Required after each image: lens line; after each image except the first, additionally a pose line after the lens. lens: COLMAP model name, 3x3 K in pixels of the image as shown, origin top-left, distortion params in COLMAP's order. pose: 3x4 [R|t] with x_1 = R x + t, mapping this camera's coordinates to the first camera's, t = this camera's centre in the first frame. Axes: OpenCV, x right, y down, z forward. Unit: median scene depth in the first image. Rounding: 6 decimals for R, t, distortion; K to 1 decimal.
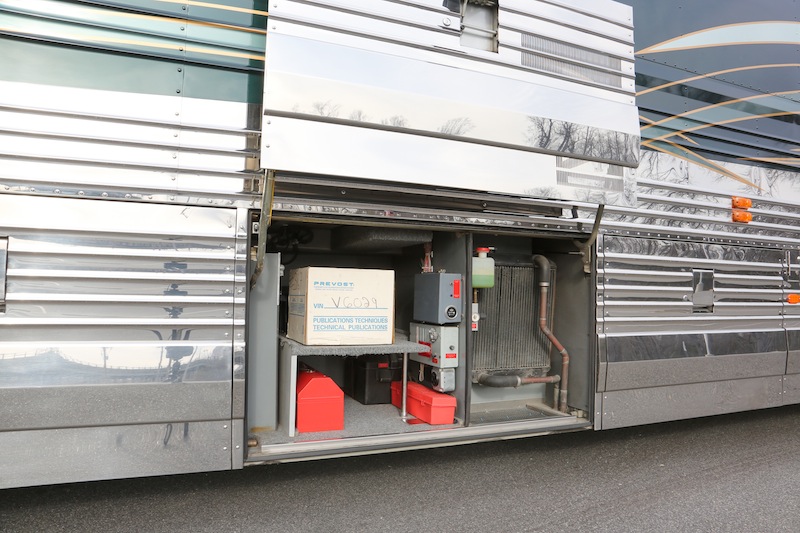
lens RADIAL K [[534.0, 0, 401.4], [0, 534.0, 263.3], [0, 0, 1]] dist [-0.116486, 0.054886]
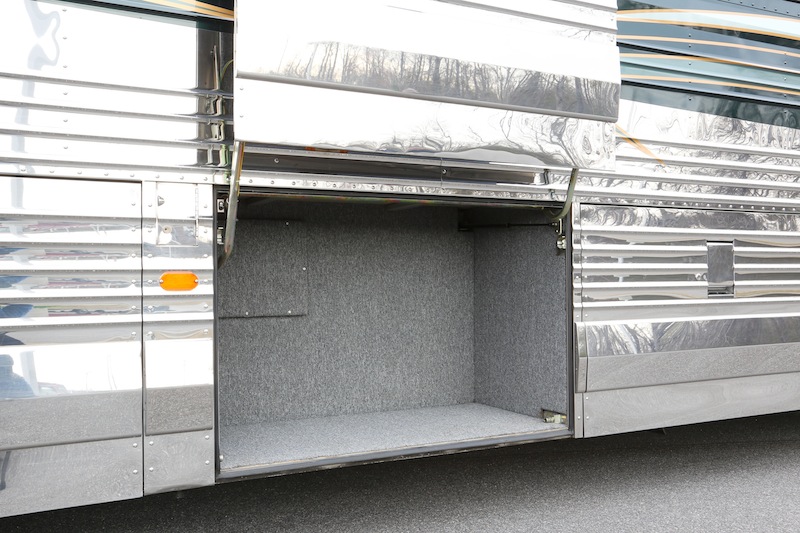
lens RADIAL K [[585.8, 0, 449.8], [0, 585.8, 253.6], [0, 0, 1]] dist [0.001143, -0.000508]
pose [[0.999746, -0.022449, 0.001837, 0.170298], [0.022418, 0.999634, 0.015140, 0.006910], [-0.002176, -0.015095, 0.999884, 0.069713]]
